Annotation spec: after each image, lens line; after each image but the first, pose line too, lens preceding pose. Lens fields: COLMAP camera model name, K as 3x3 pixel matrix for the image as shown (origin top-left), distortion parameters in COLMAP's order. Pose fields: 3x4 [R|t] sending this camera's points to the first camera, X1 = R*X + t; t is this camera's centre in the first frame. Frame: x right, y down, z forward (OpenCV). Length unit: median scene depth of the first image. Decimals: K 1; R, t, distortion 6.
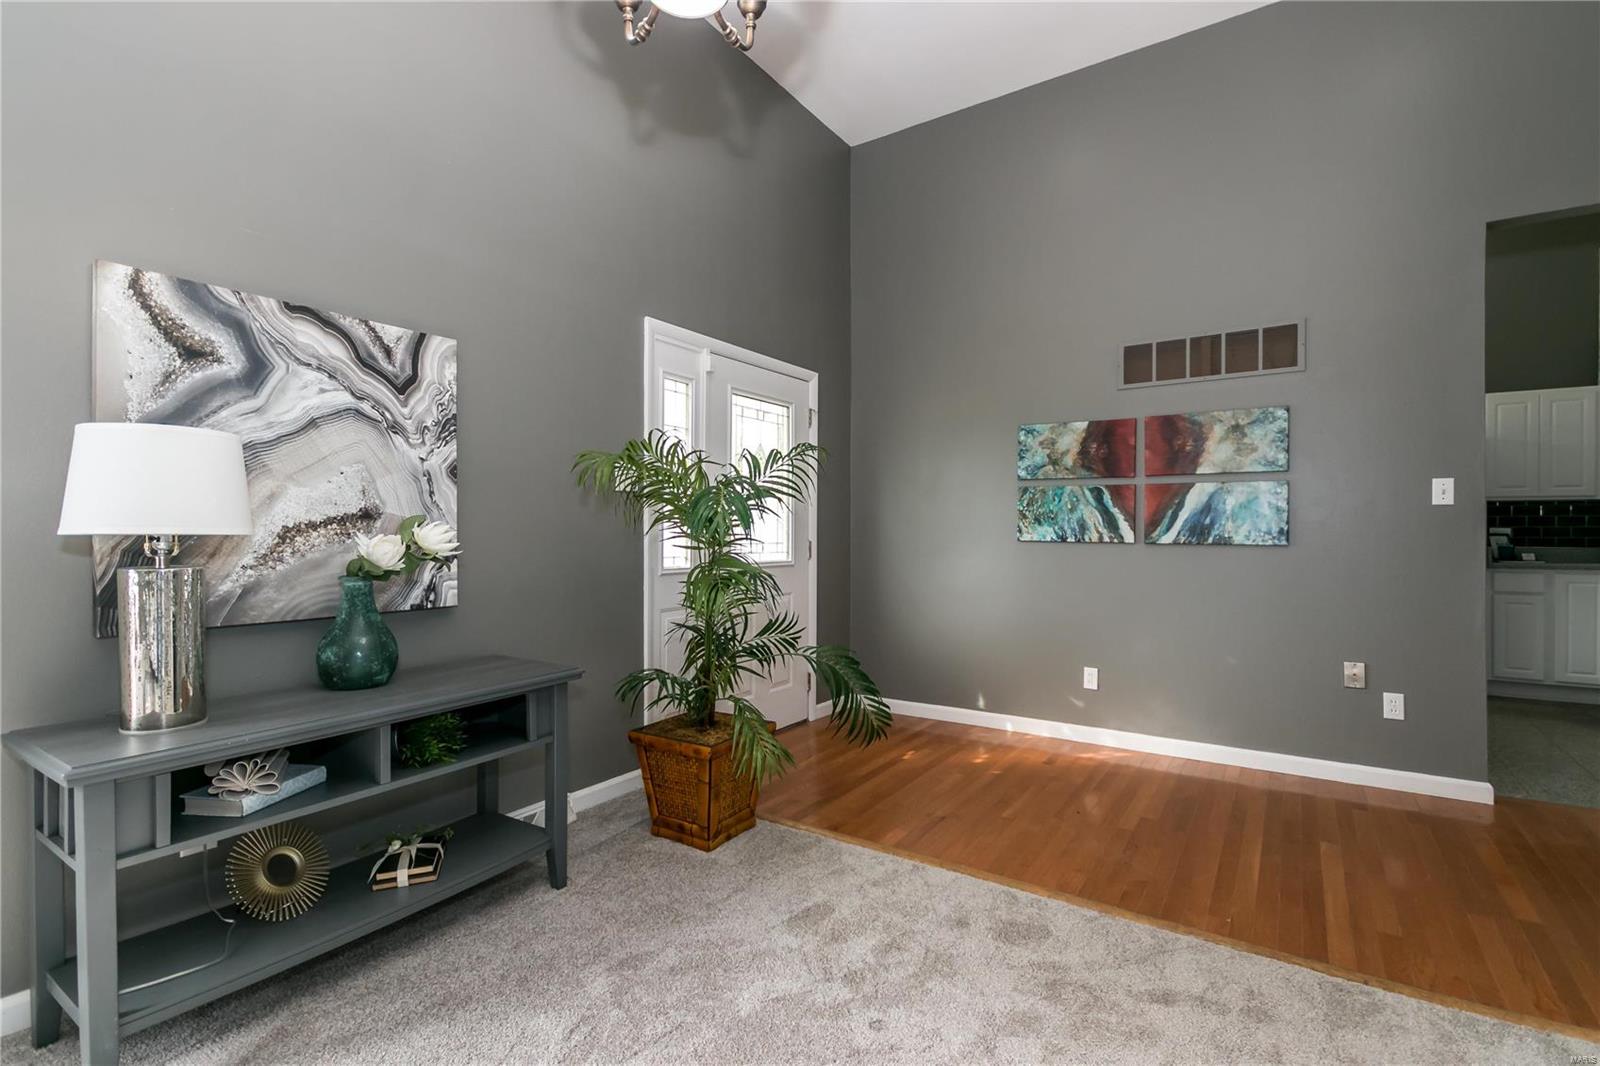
lens RADIAL K [[746.5, 0, 810.8], [0, 746.5, 522.9], [0, 0, 1]] dist [0.014156, -0.004122]
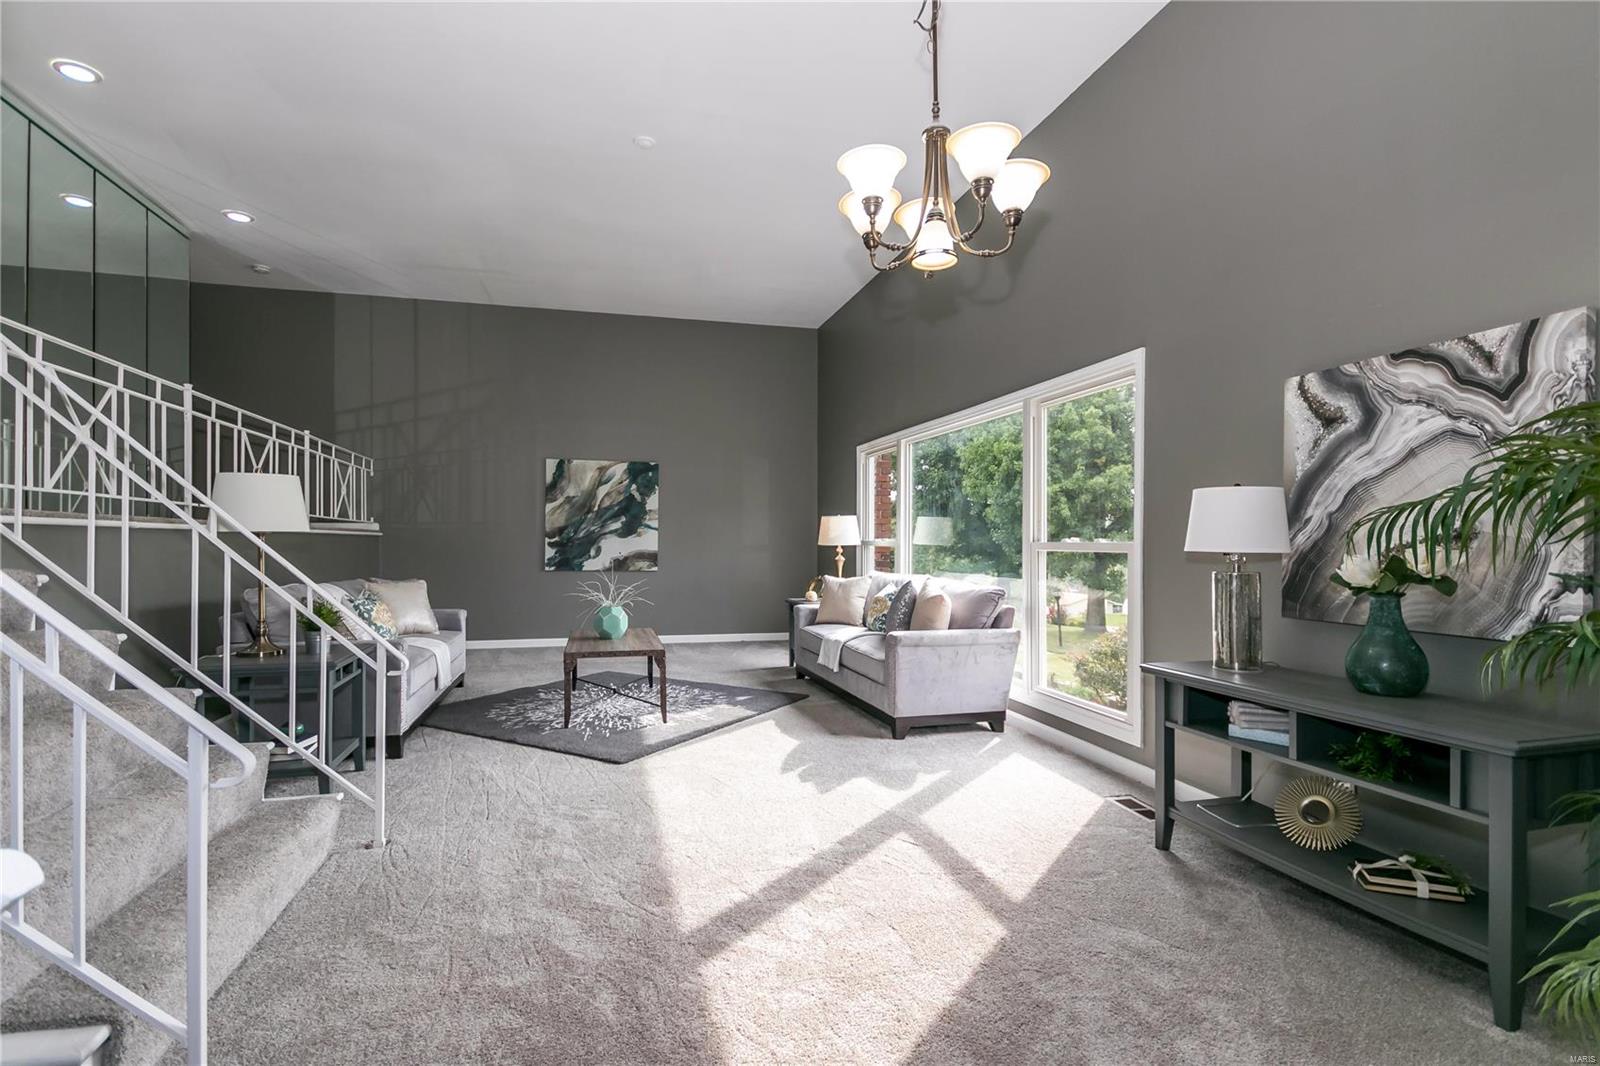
lens RADIAL K [[746.5, 0, 813.2], [0, 746.5, 547.7], [0, 0, 1]] dist [0.014156, -0.004122]
pose [[-0.652076, -0.002689, -0.758149, 0.650775], [0.000927, 0.999990, -0.004343, 0.008585], [0.758153, -0.003535, -0.652067, 0.919509]]
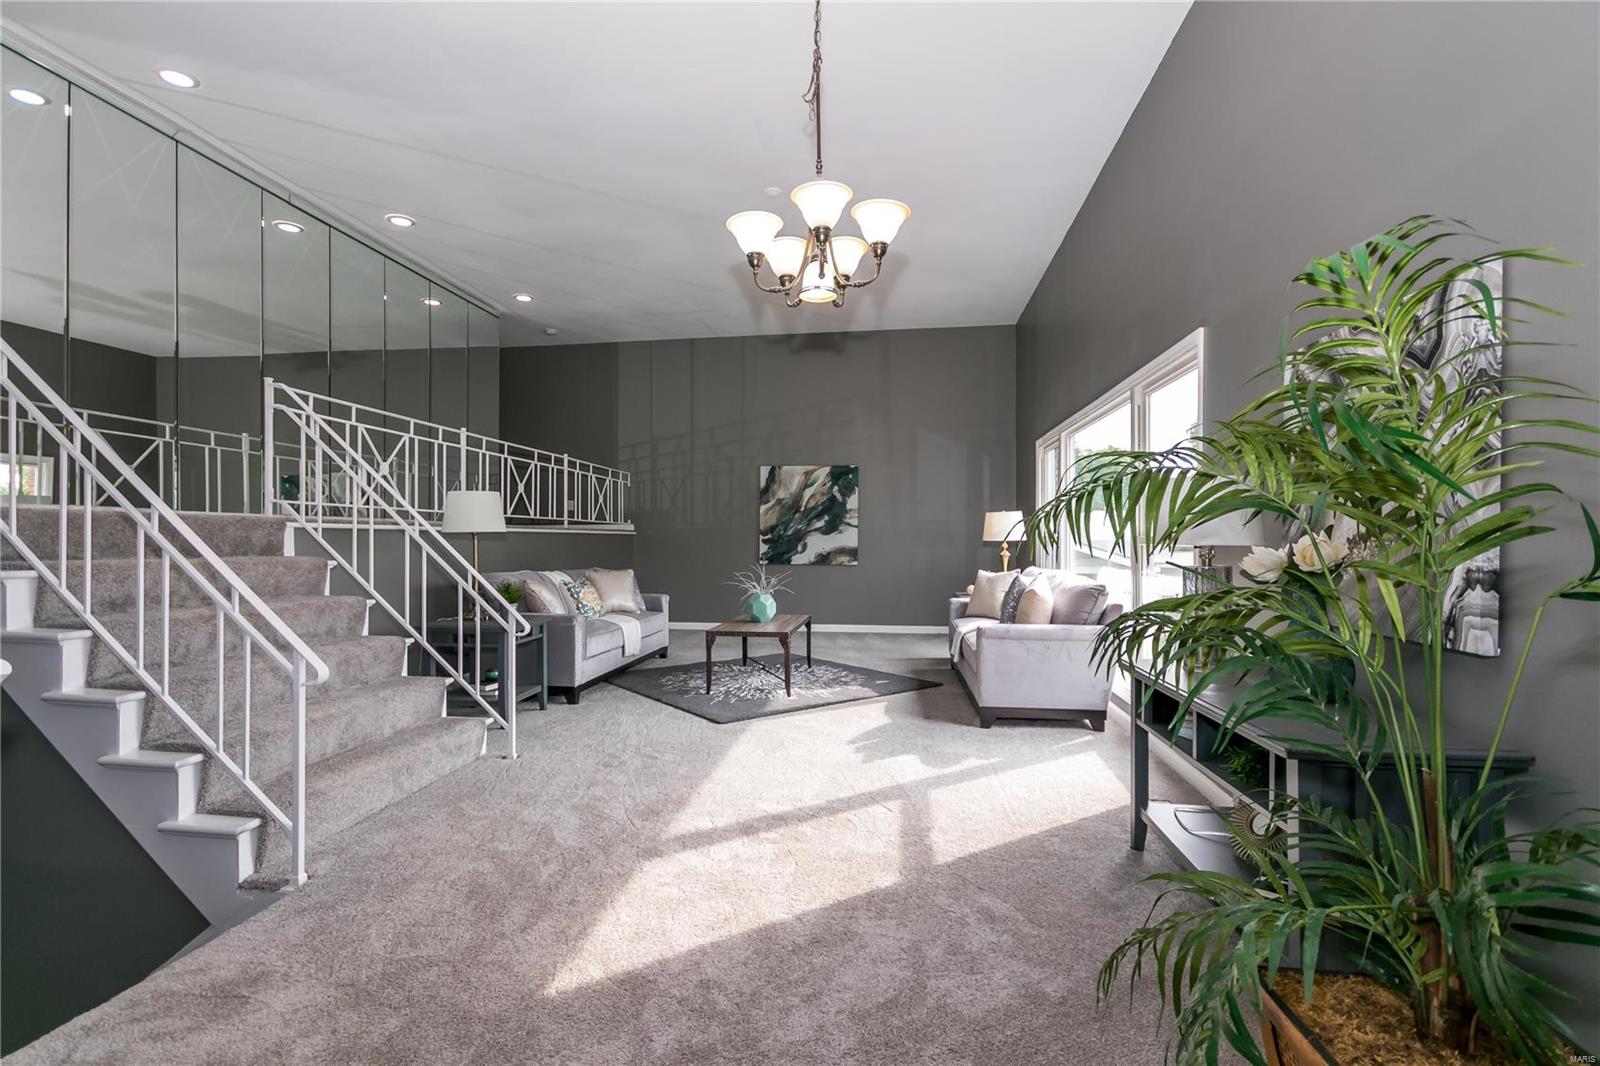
lens RADIAL K [[746.5, 0, 826.2], [0, 746.5, 542.4], [0, 0, 1]] dist [0.014156, -0.004122]
pose [[-0.890109, -0.002575, -0.455741, 0.360596], [0.001191, 0.999967, -0.007977, 0.014884], [0.455746, -0.007643, -0.890077, 1.355751]]
